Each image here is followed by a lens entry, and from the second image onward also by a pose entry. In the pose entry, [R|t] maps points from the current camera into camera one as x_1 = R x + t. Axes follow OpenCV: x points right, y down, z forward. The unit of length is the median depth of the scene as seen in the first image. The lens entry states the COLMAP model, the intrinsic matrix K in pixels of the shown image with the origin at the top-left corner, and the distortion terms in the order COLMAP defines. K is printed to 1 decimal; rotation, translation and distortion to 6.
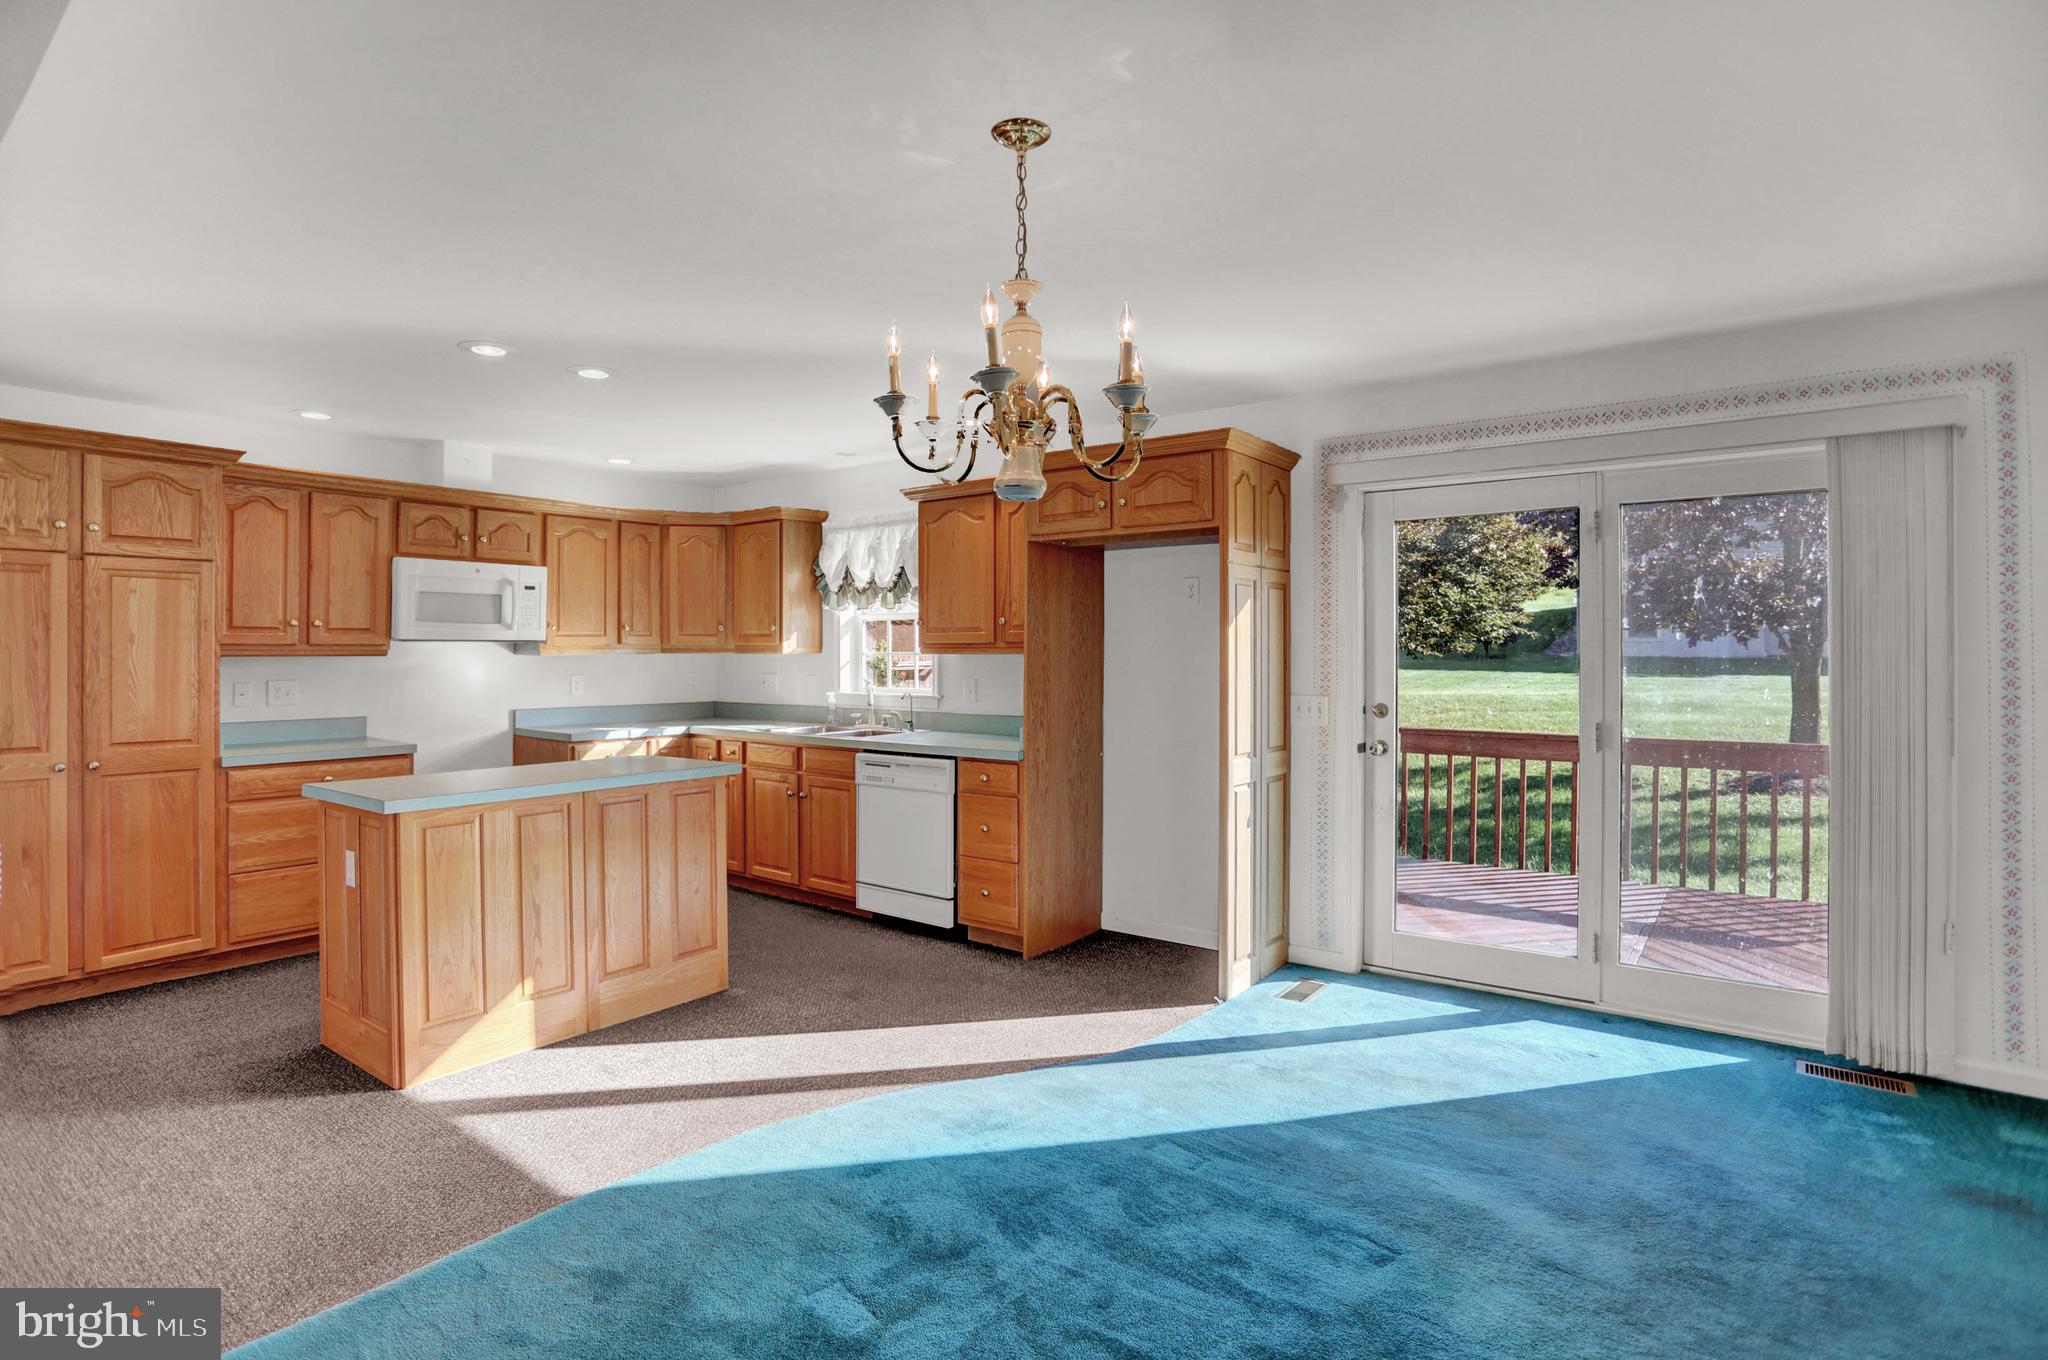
lens RADIAL K [[1016.2, 0, 1010.2], [0, 1016.2, 657.9], [0, 0, 1]] dist [-0.071824, 0.029554]
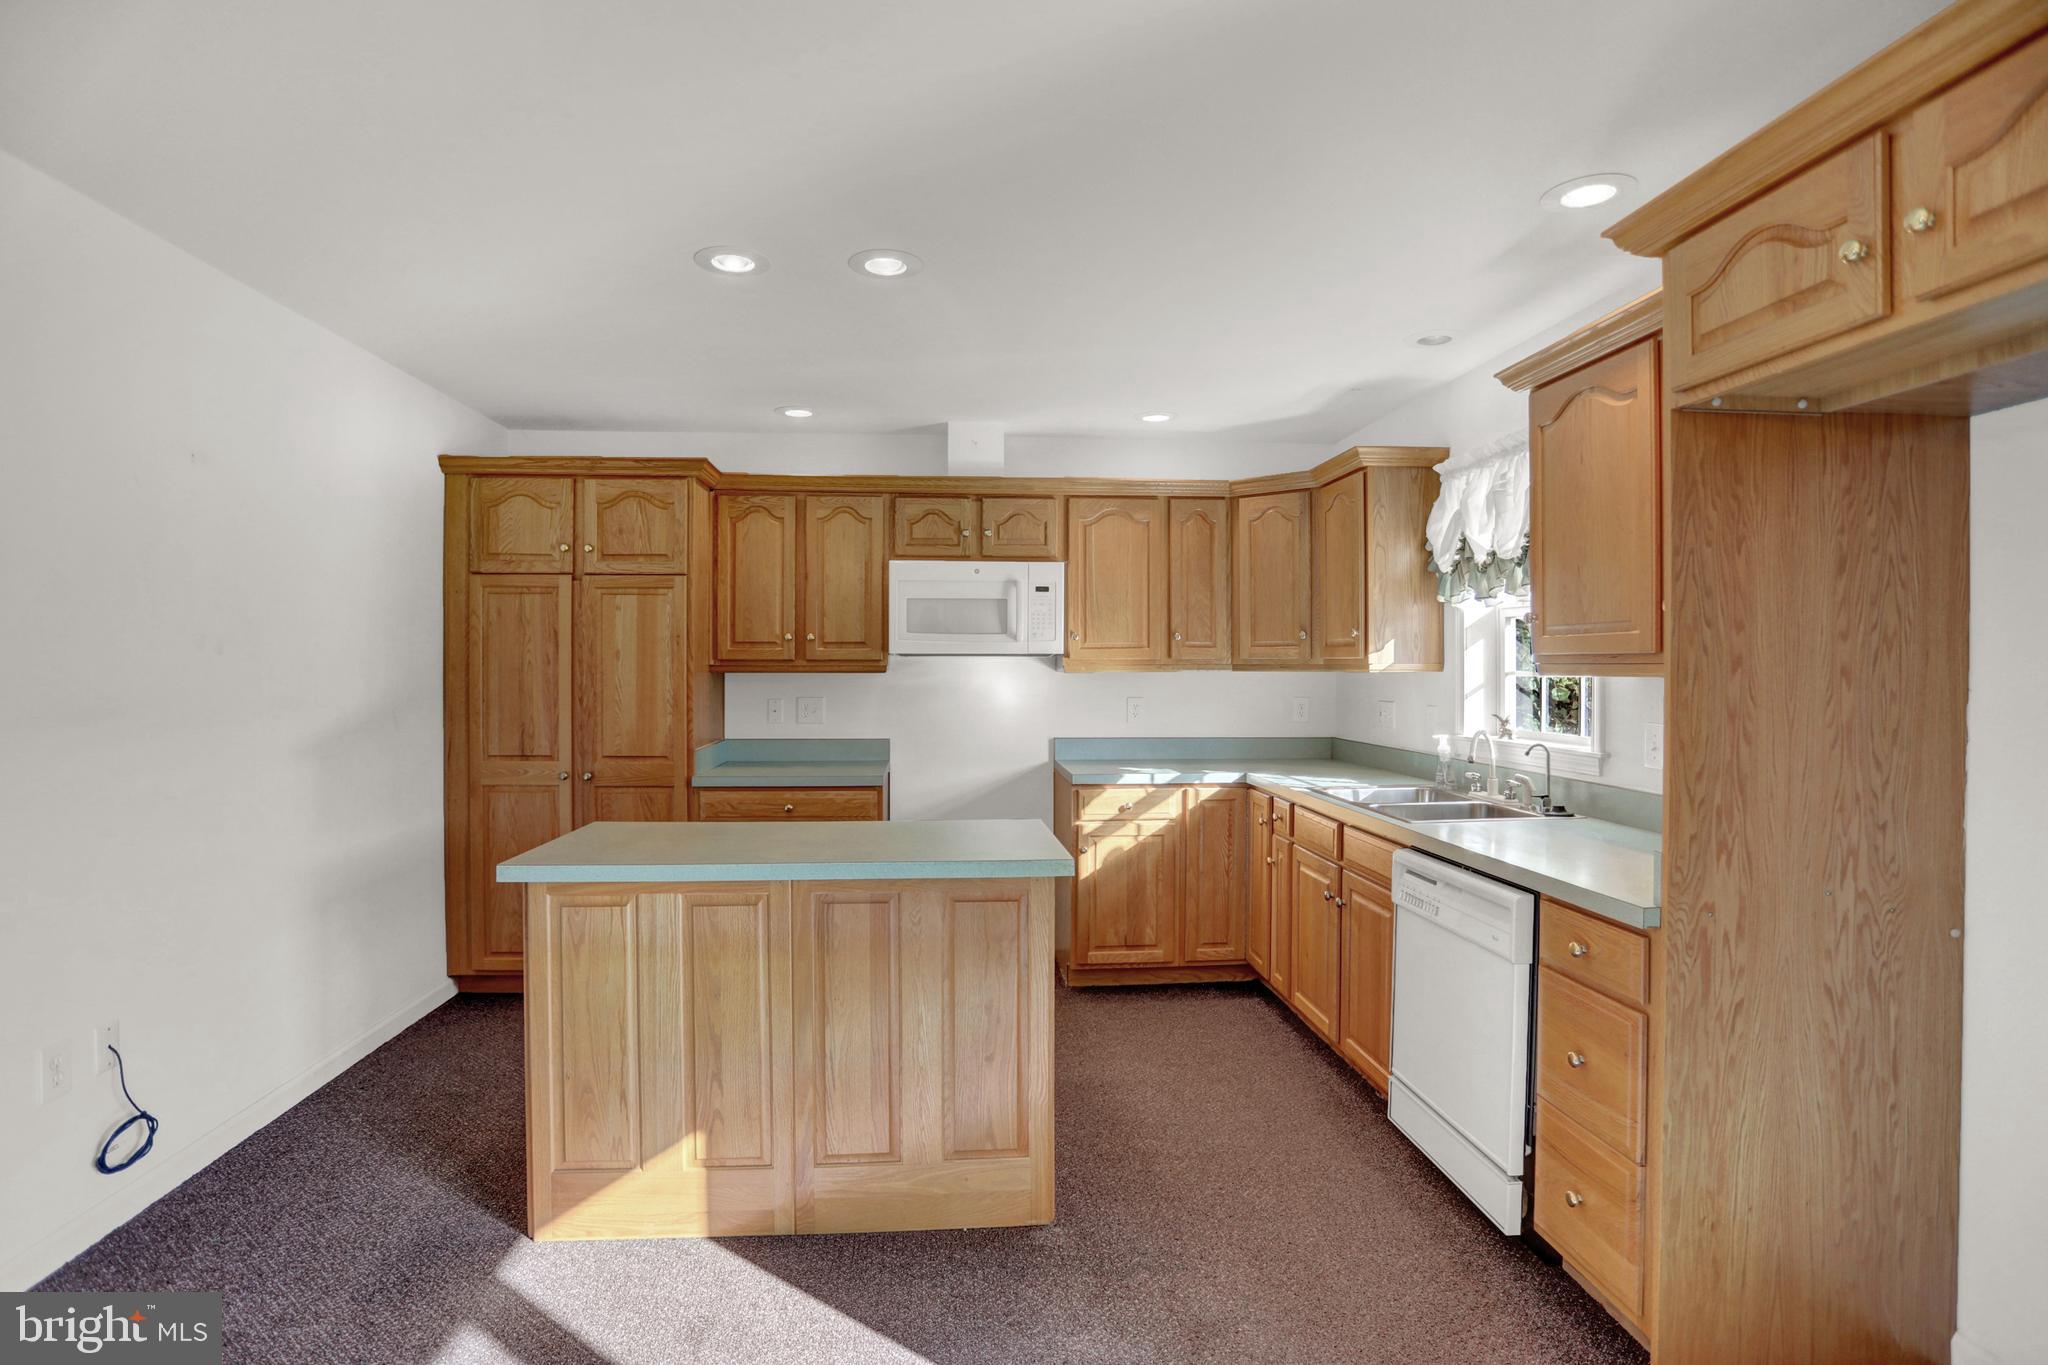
lens RADIAL K [[1016.2, 0, 1010.2], [0, 1016.2, 660.4], [0, 0, 1]] dist [-0.071824, 0.029554]
pose [[0.669860, -0.002825, -0.742482, 0.136598], [-0.006306, 0.999935, -0.009493, -0.005290], [0.742460, 0.011041, 0.669799, 0.519170]]
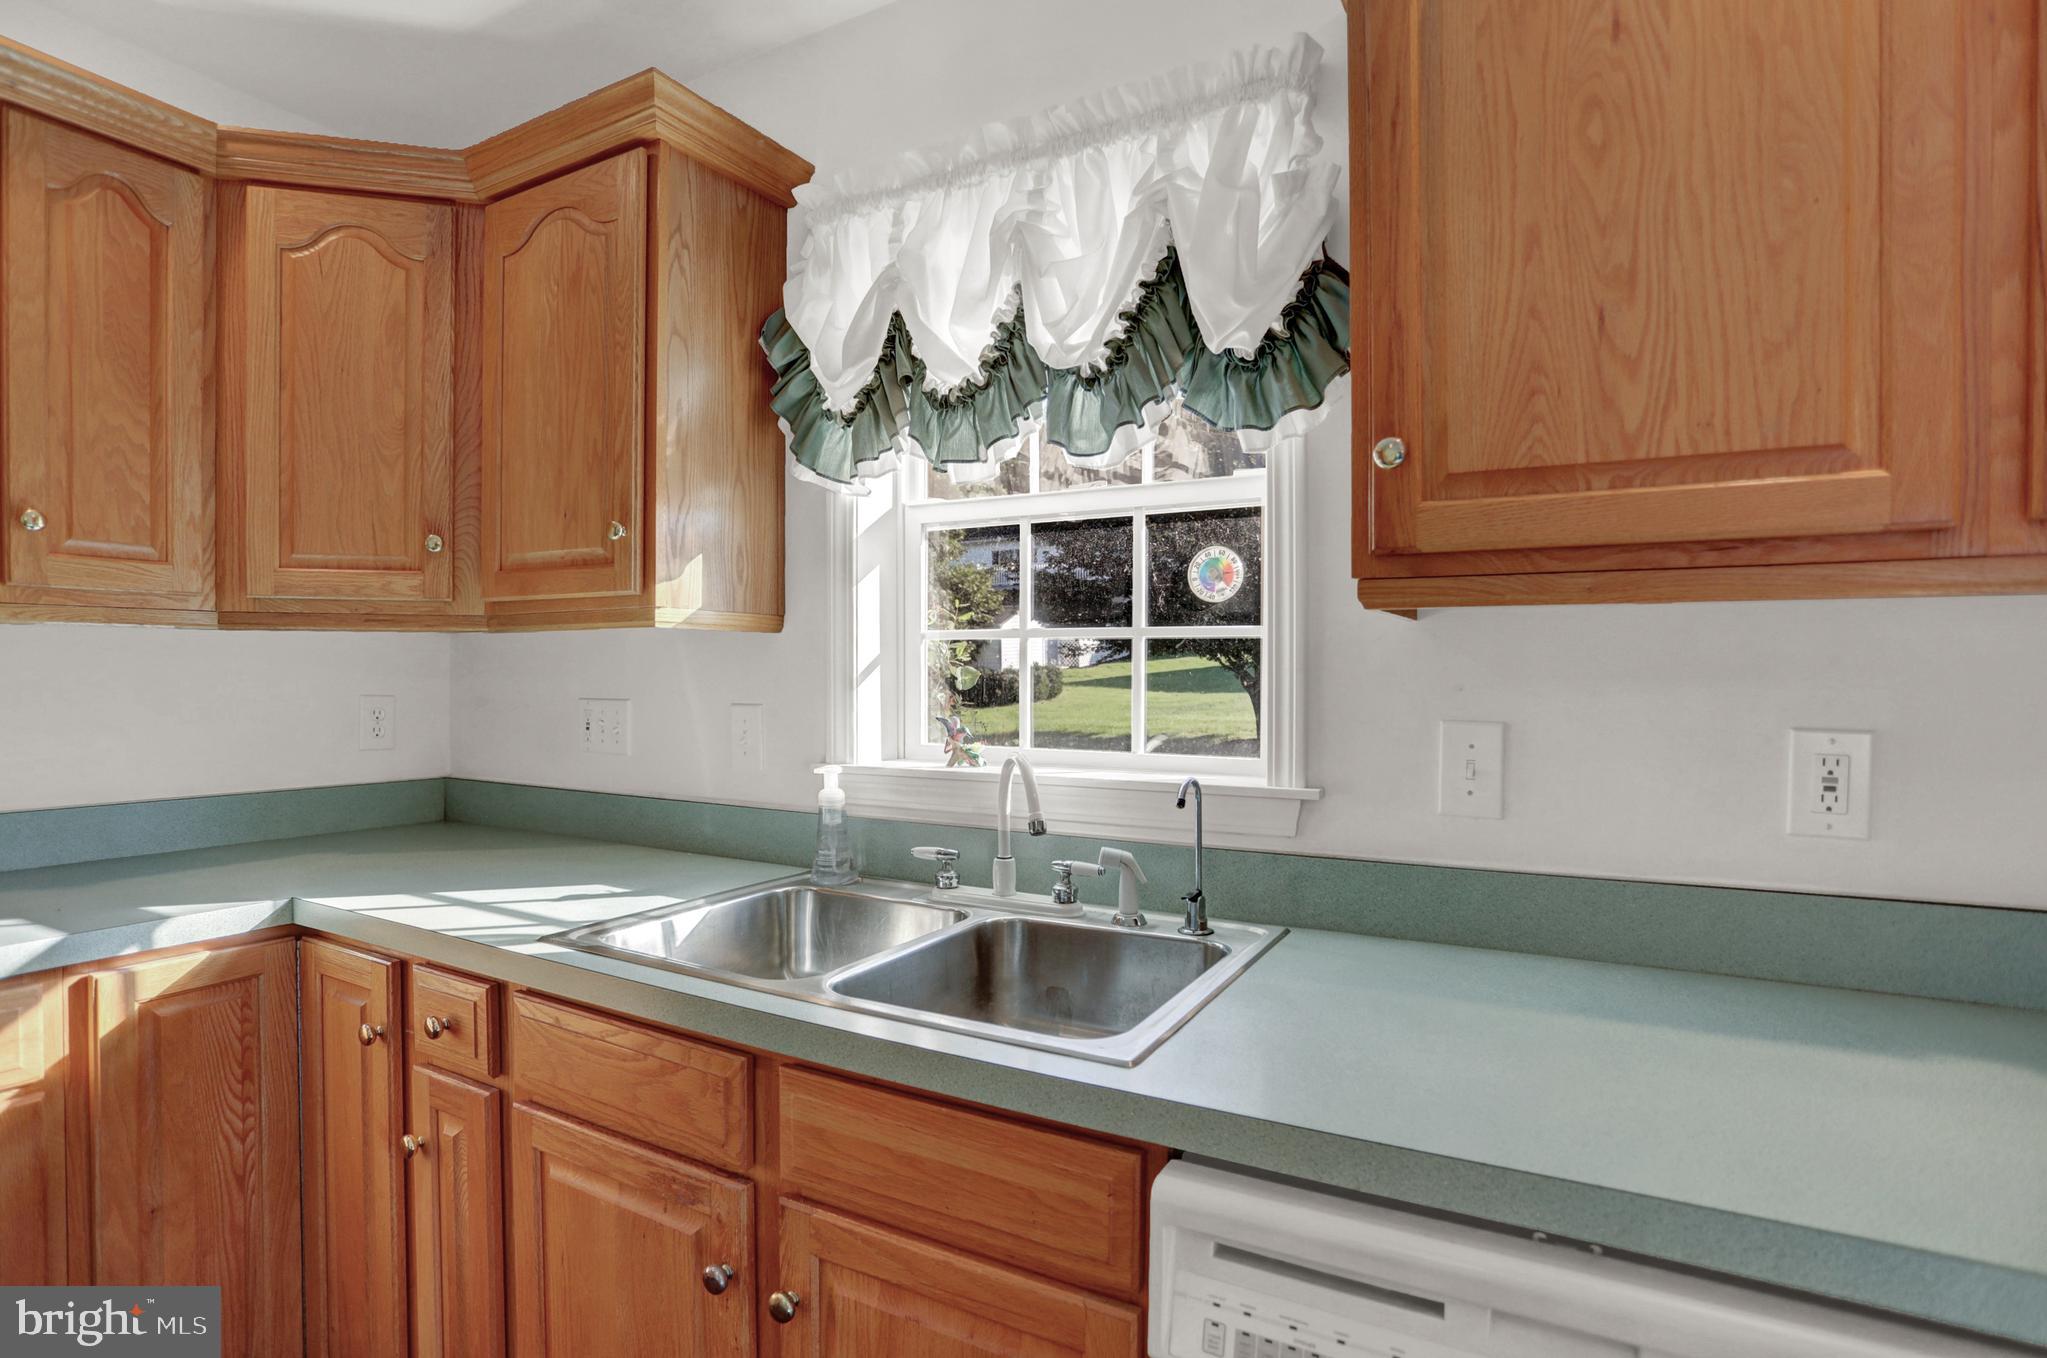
lens RADIAL K [[1032.5, 0, 999.6], [0, 1032.5, 690.0], [0, 0, 1]] dist [-0.067132, 0.031435]
pose [[0.990398, 0.003595, 0.138196, -0.224986], [-0.004555, 0.999968, 0.006627, 0.014224], [-0.138168, -0.007192, 0.990383, 0.940752]]
